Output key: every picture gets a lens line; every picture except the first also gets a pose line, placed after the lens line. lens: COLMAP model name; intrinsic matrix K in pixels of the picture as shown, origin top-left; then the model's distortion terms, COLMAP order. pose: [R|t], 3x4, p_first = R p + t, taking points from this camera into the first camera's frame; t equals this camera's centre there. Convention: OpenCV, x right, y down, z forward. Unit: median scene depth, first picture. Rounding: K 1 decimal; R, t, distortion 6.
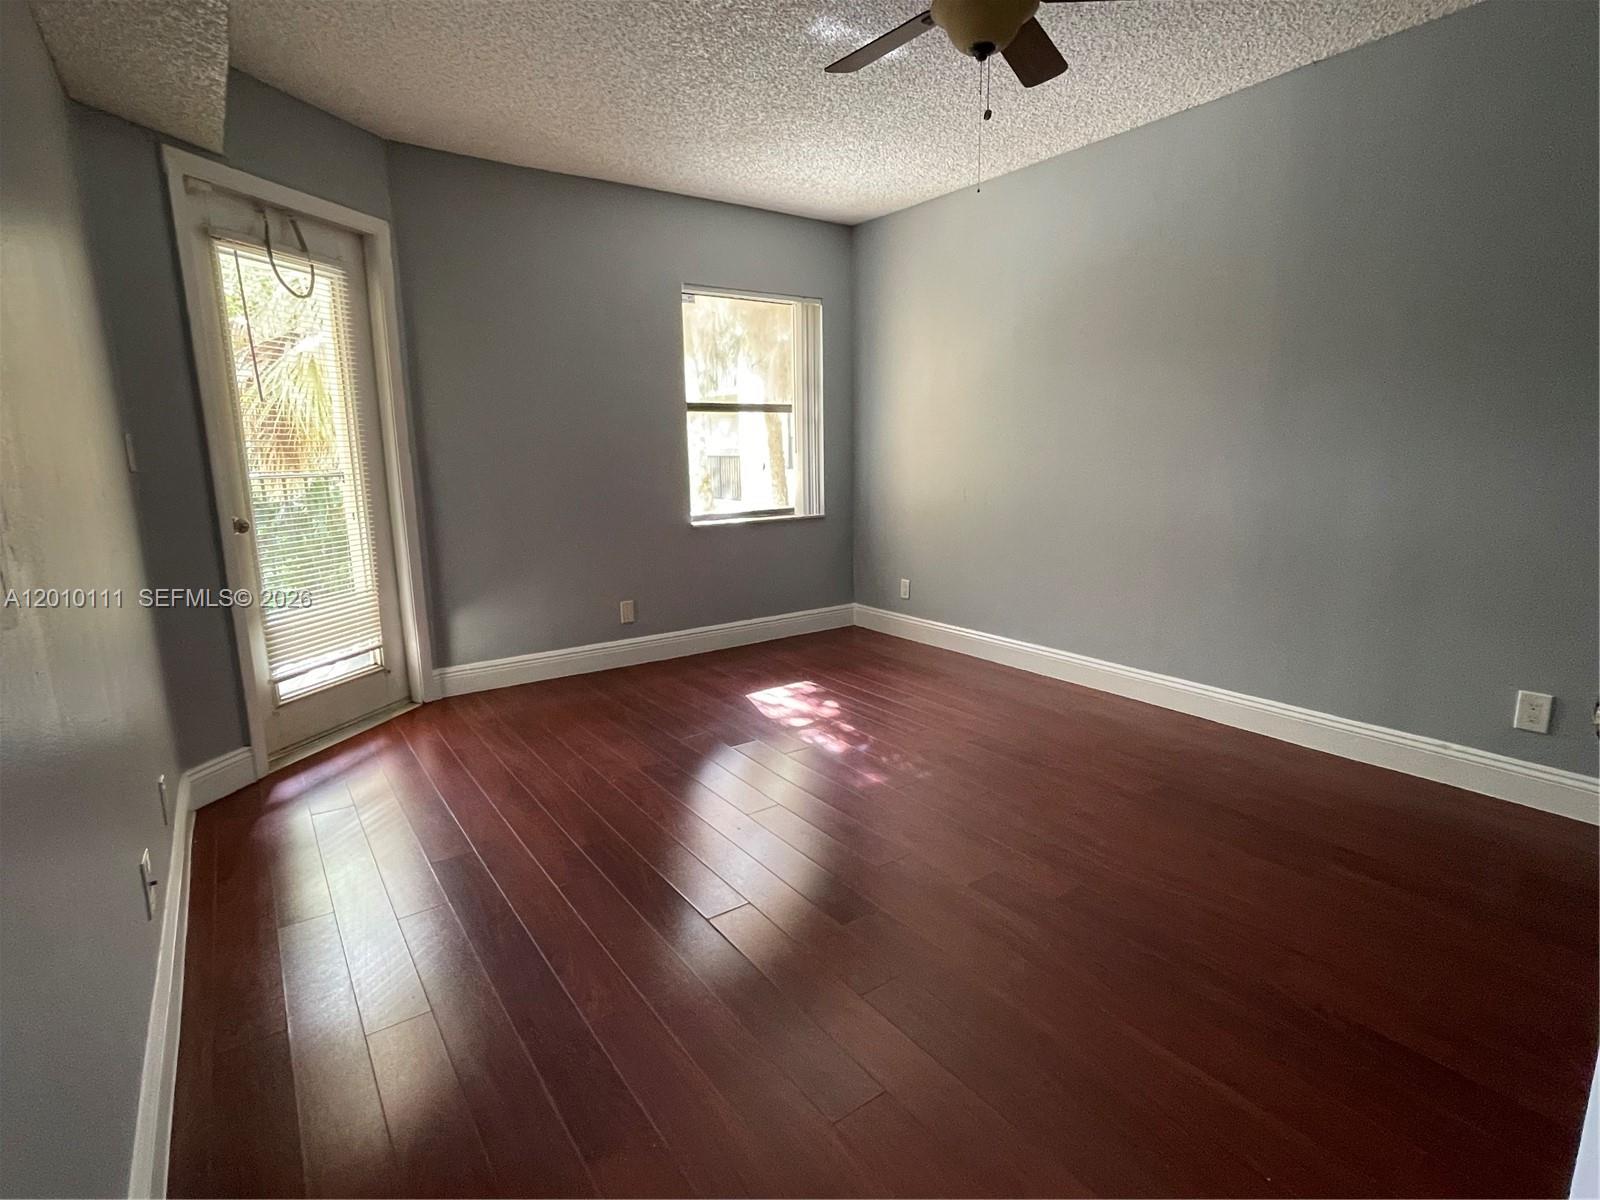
lens RADIAL K [[790.2, 0, 801.1], [0, 790.2, 598.3], [0, 0, 1]] dist [-0.001223, -0.016804]
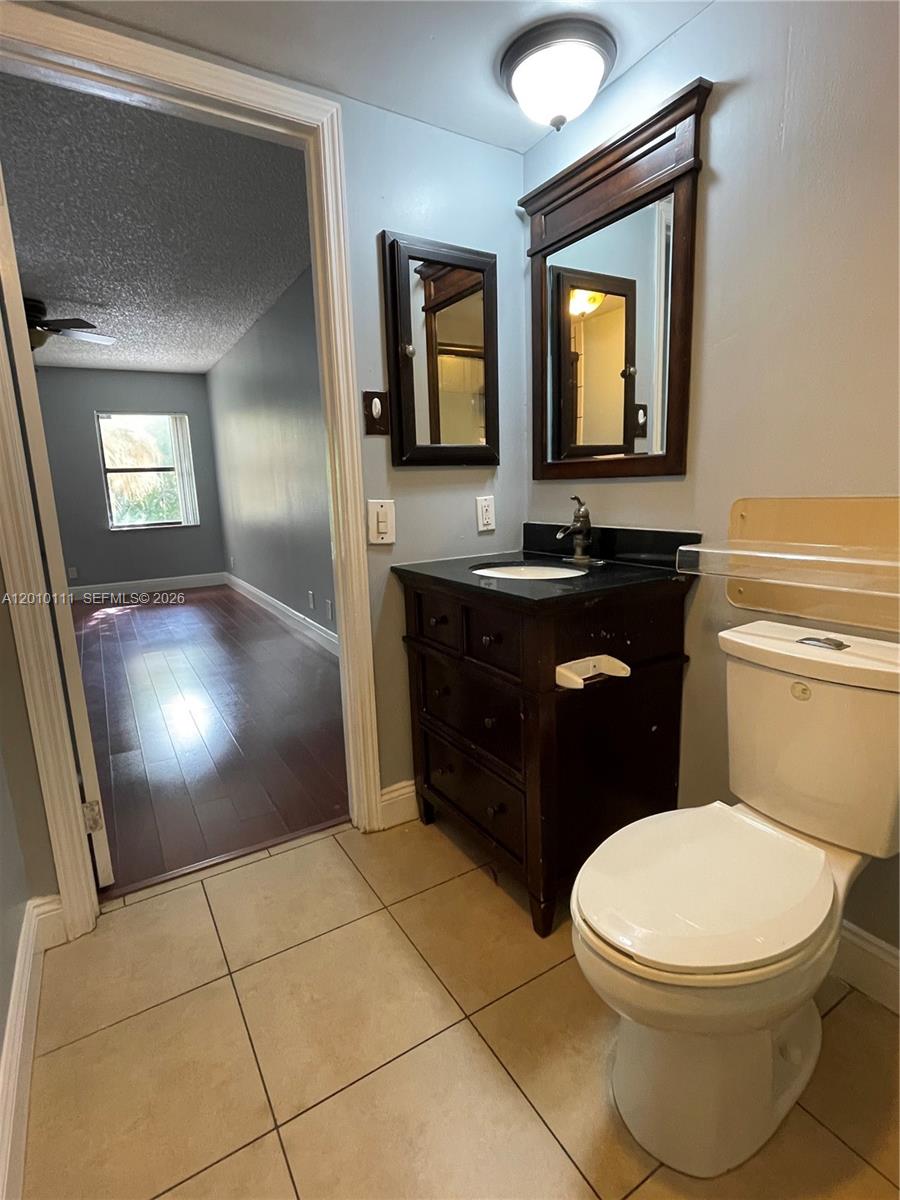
lens RADIAL K [[592.7, 0, 452.0], [0, 592.7, 595.4], [0, 0, 1]] dist [-0.001223, -0.016804]
pose [[0.996742, -0.002598, -0.080614, 0.806672], [0.002282, 0.999989, -0.004007, 0.079084], [0.080624, 0.003810, 0.996737, -0.404127]]
